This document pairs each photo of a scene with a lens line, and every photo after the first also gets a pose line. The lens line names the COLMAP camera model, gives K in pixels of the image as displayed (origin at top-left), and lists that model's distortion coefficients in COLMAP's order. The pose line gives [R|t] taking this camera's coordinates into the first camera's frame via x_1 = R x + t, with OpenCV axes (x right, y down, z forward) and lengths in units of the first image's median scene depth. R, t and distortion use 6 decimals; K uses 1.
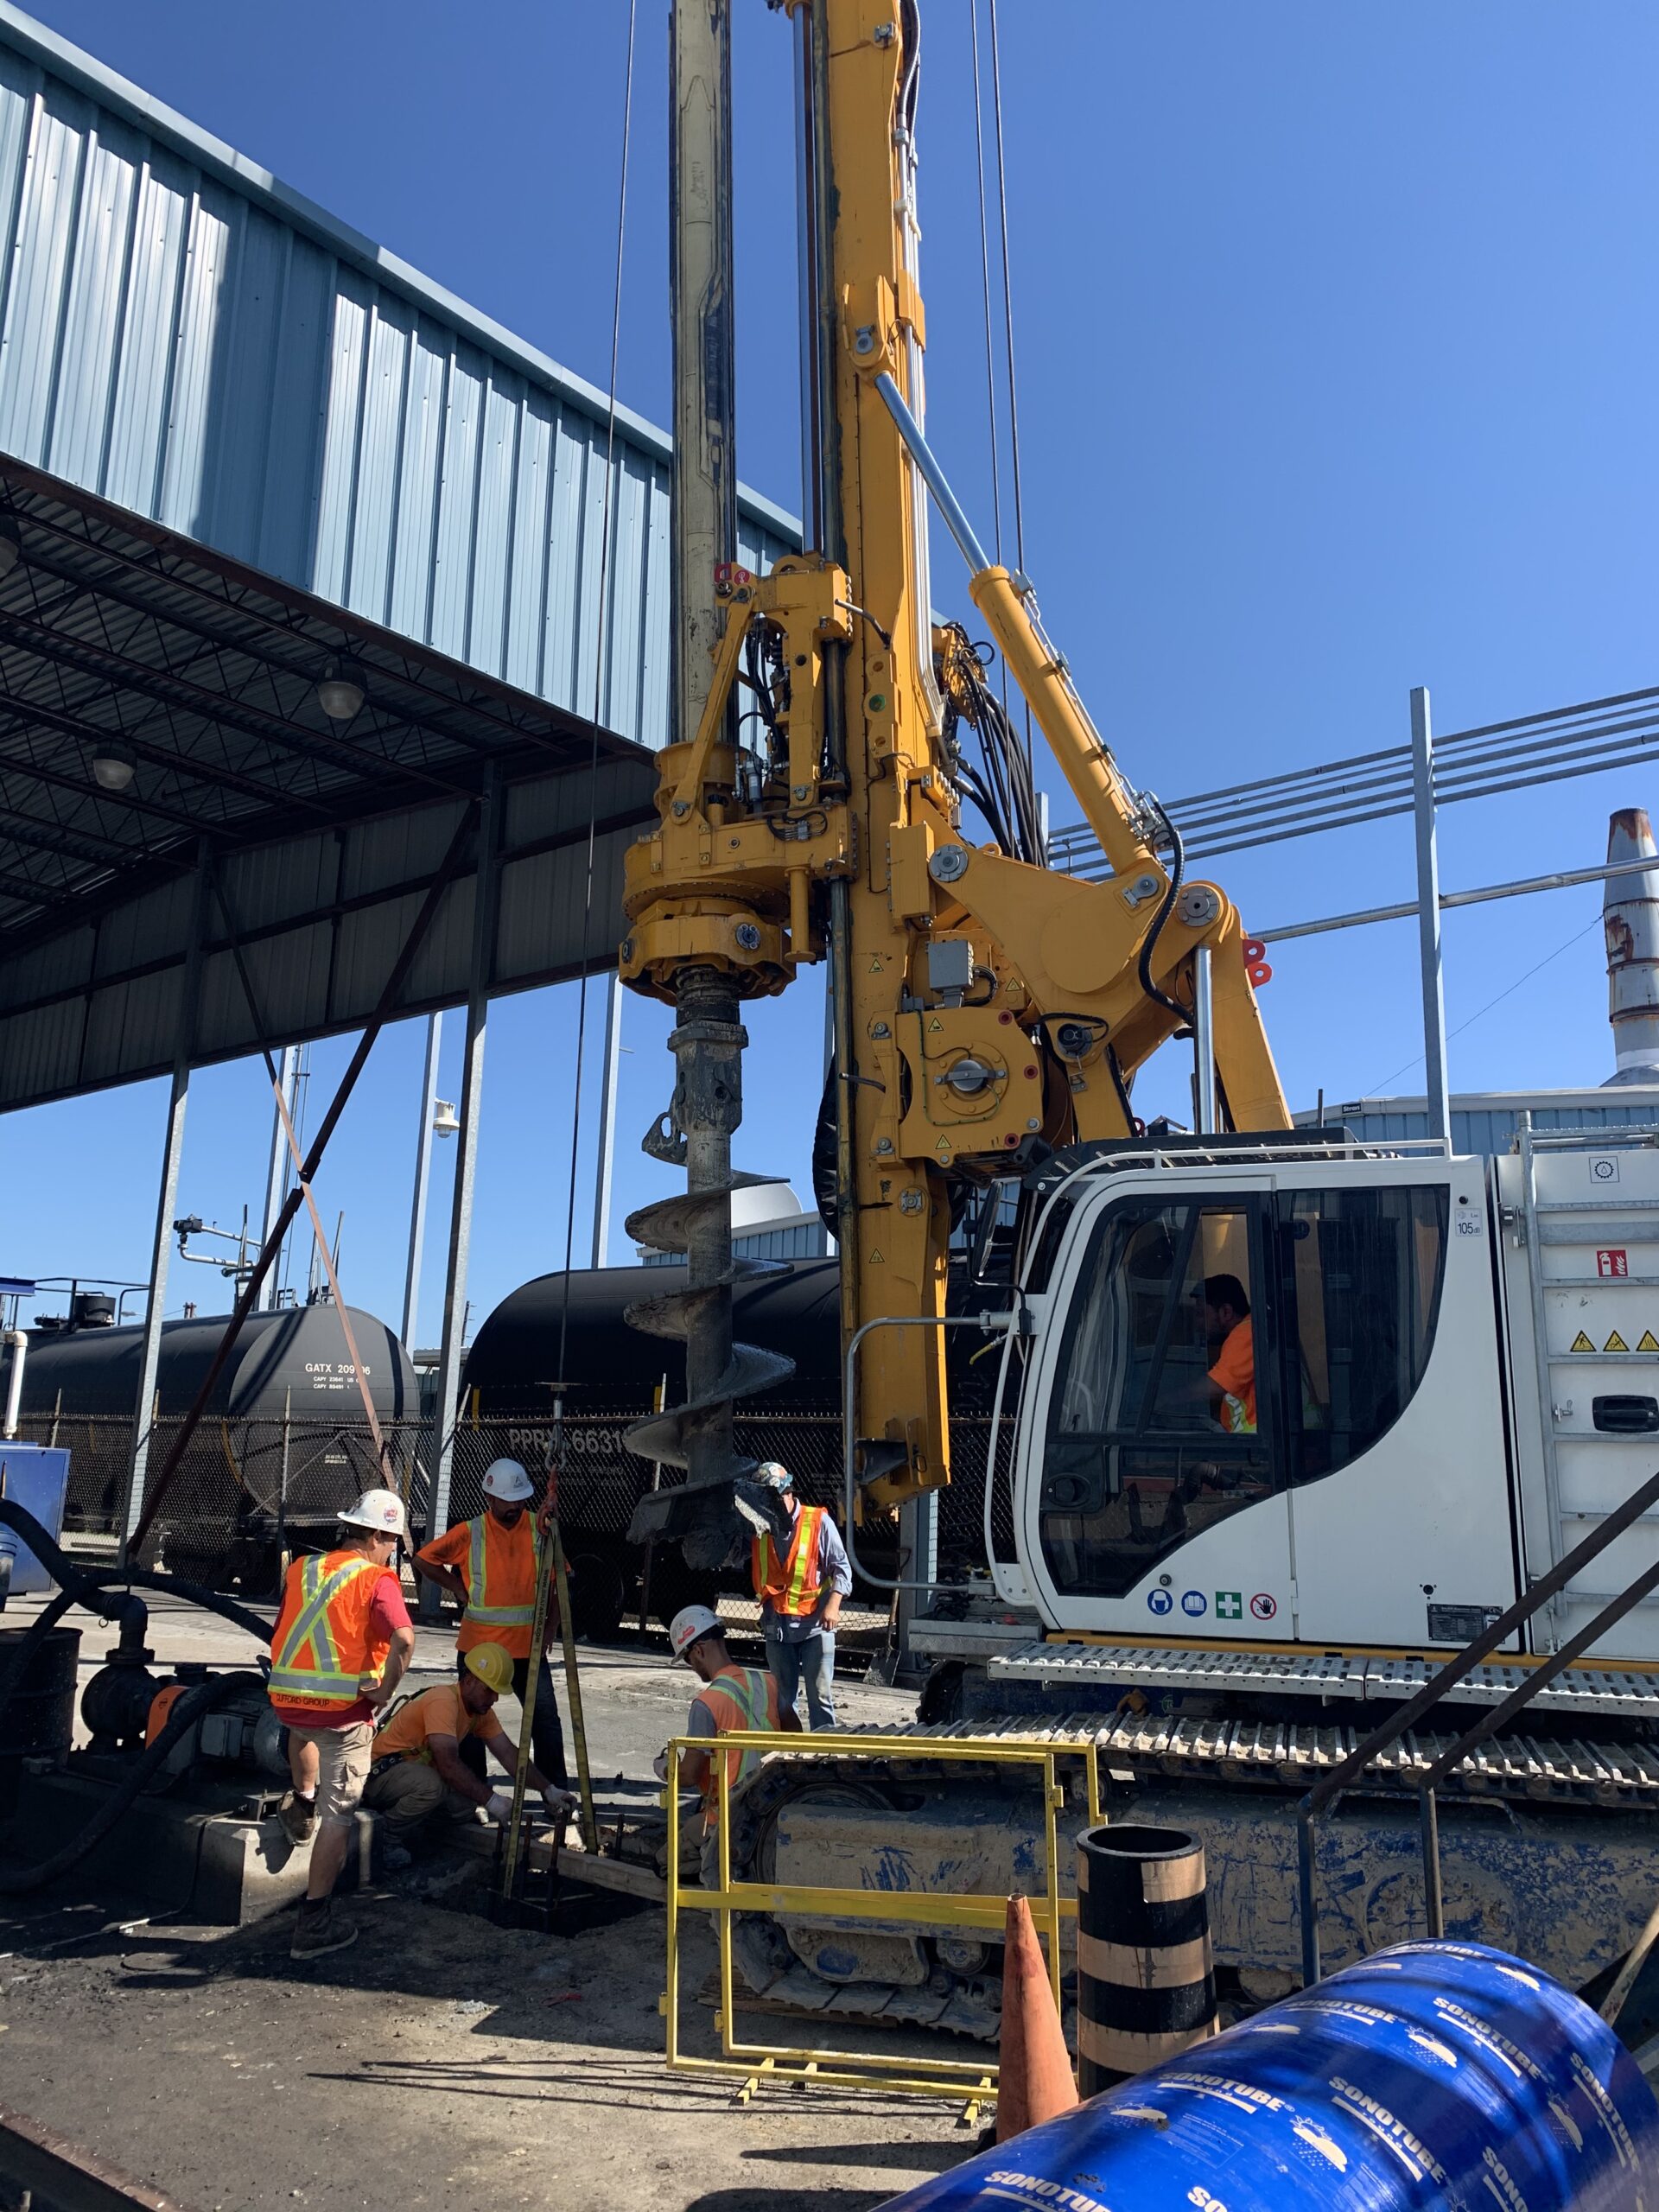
lens RADIAL K [[1620.8, 0, 829.5], [0, 1620.8, 1106.0], [0, 0, 1]] dist [0.009856, -0.001719]
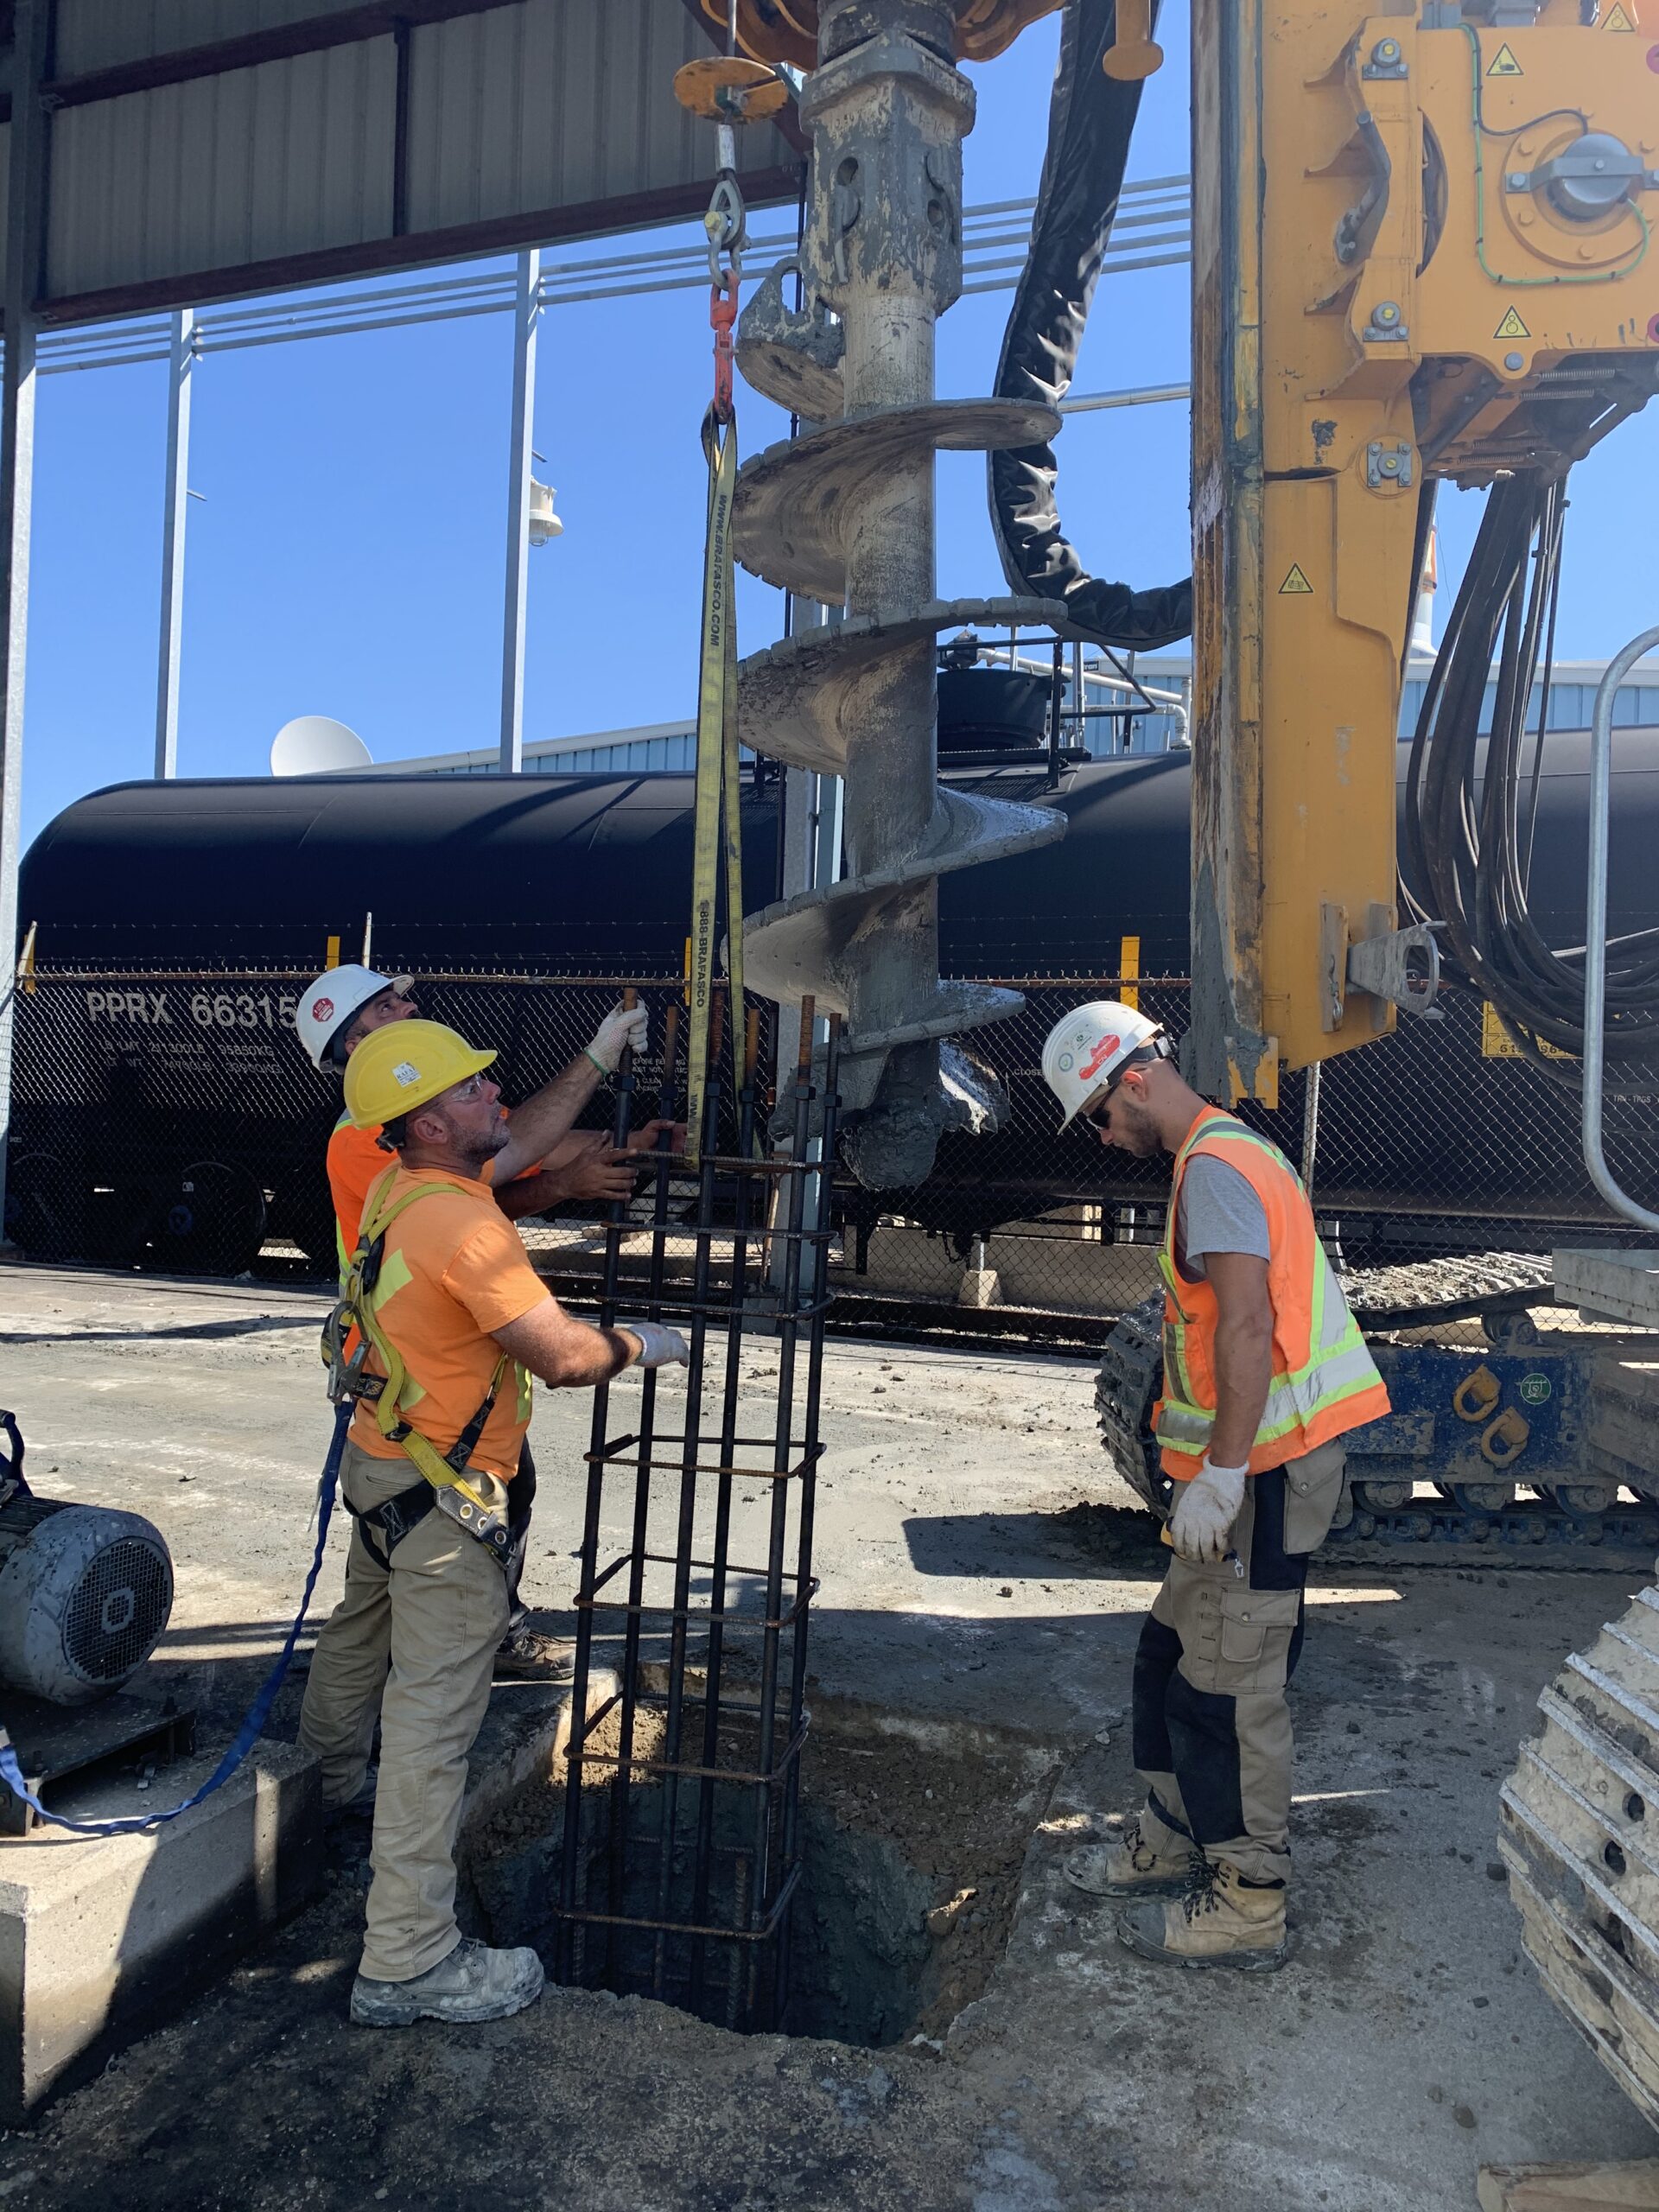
lens RADIAL K [[1620.8, 0, 829.5], [0, 1620.8, 1106.0], [0, 0, 1]] dist [0.009856, -0.001719]
pose [[0.954232, 0.002821, 0.299056, -0.245423], [-0.078454, 0.967297, 0.241208, 0.135457], [-0.288595, -0.253631, 0.923247, 0.532831]]
